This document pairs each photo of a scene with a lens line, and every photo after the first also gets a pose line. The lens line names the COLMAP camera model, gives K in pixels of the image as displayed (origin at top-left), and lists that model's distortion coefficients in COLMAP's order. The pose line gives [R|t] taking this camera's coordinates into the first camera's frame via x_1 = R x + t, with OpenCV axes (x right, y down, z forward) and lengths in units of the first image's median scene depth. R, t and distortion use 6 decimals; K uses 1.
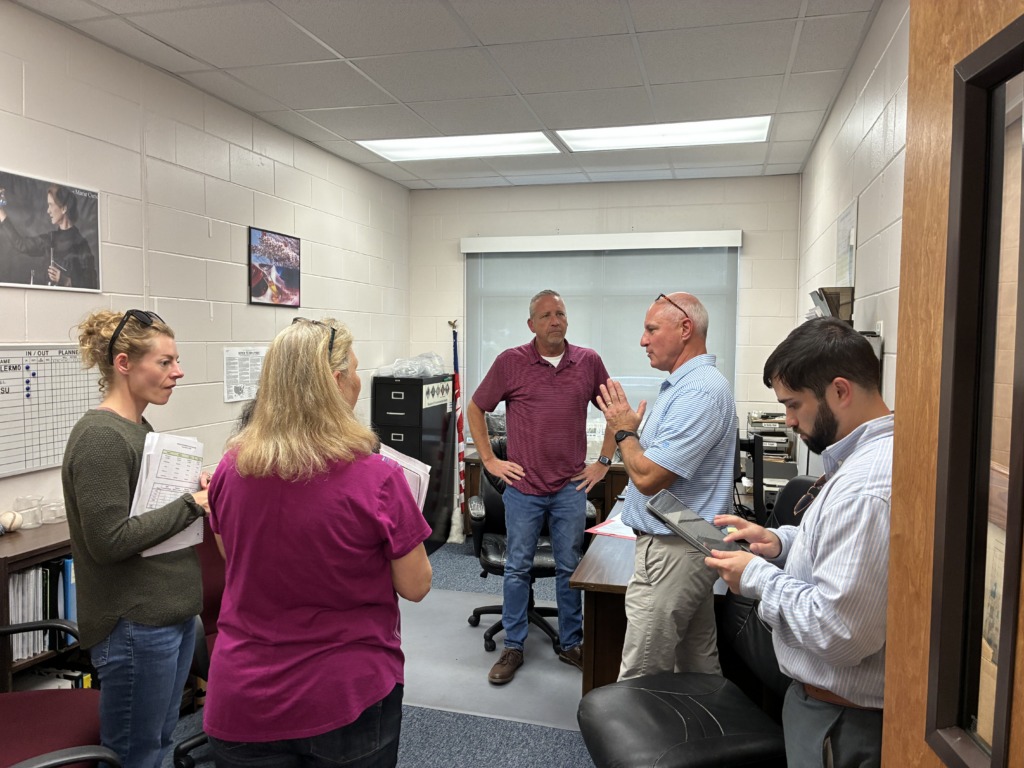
lens RADIAL K [[768.0, 0, 512.0], [0, 768.0, 384.0], [0, 0, 1]] dist [0.073869, -0.084947]
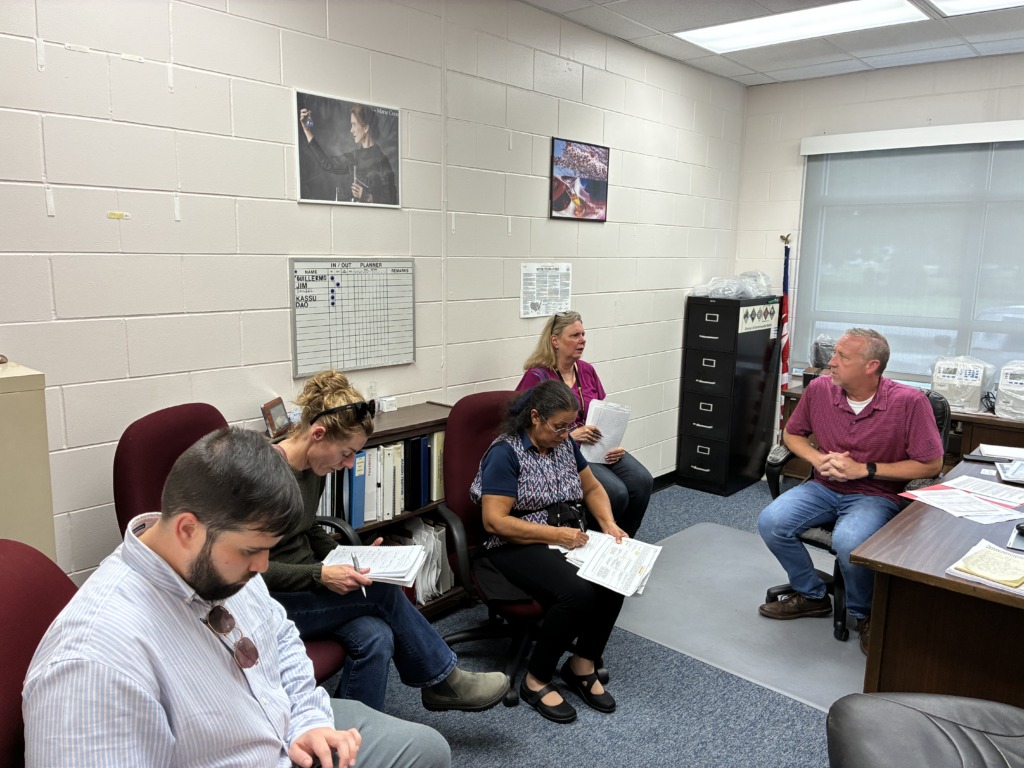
lens RADIAL K [[764.7, 0, 512.0], [0, 764.7, 384.0], [0, 0, 1]] dist [0.040082, -0.061914]
pose [[0.895809, 0.079191, -0.437327, 0.058944], [-0.033141, 0.993160, 0.111956, -0.001431], [0.443201, -0.085798, 0.892307, 0.086678]]
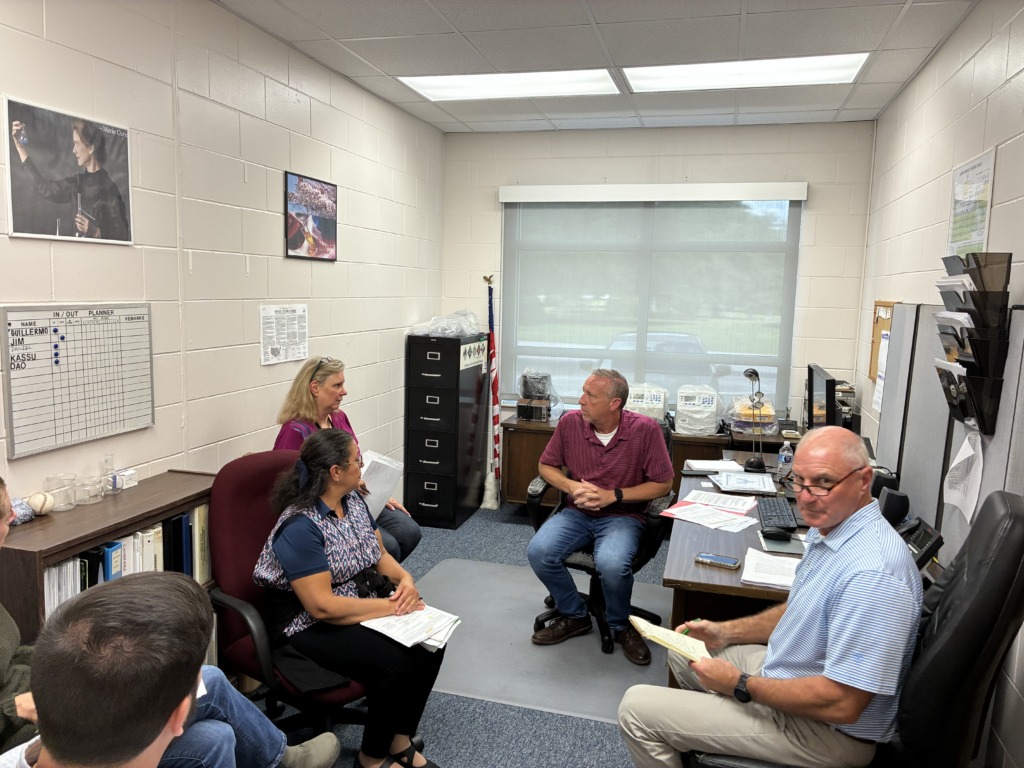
lens RADIAL K [[768.0, 0, 512.0], [0, 768.0, 384.0], [0, 0, 1]] dist [0.073869, -0.084947]
pose [[0.999888, 0.014954, -0.000919, -0.066399], [-0.014864, 0.997827, 0.064190, -0.016145], [0.001877, -0.064169, 0.997937, 0.075291]]
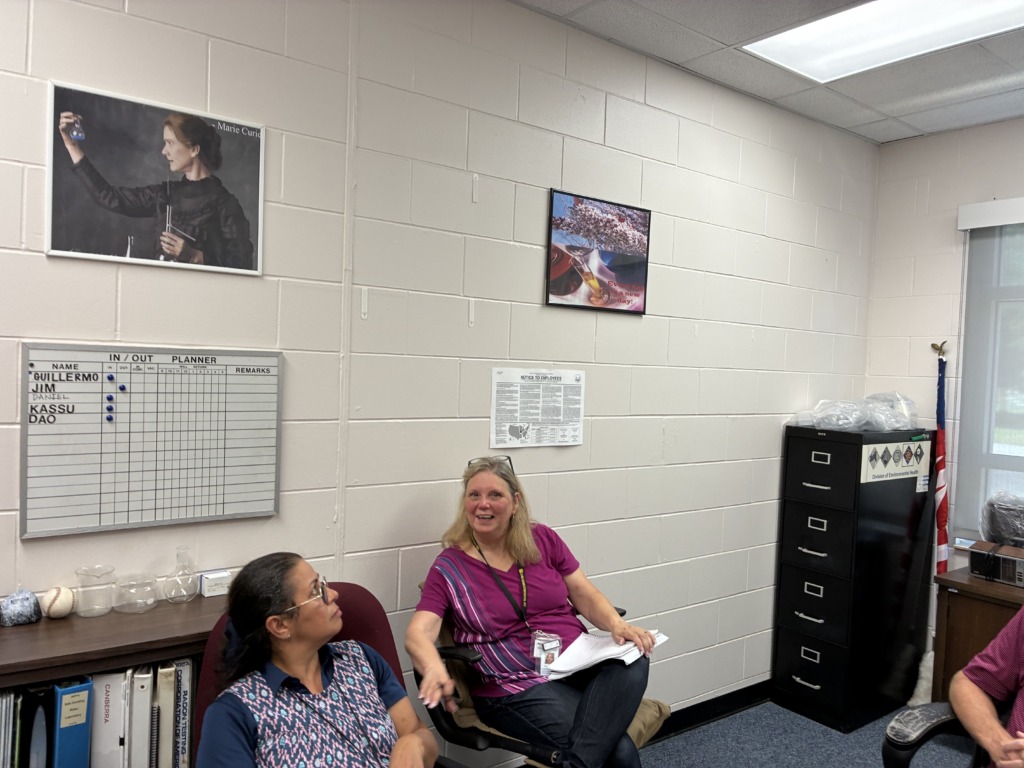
lens RADIAL K [[778.0, 0, 500.0], [0, 778.0, 394.0], [0, 0, 1]] dist [0.054228, -0.067618]
pose [[0.789785, 0.041769, -0.611960, 0.045435], [-0.066175, 0.997658, -0.017310, -0.011368], [0.609804, 0.054168, 0.790699, 0.429694]]
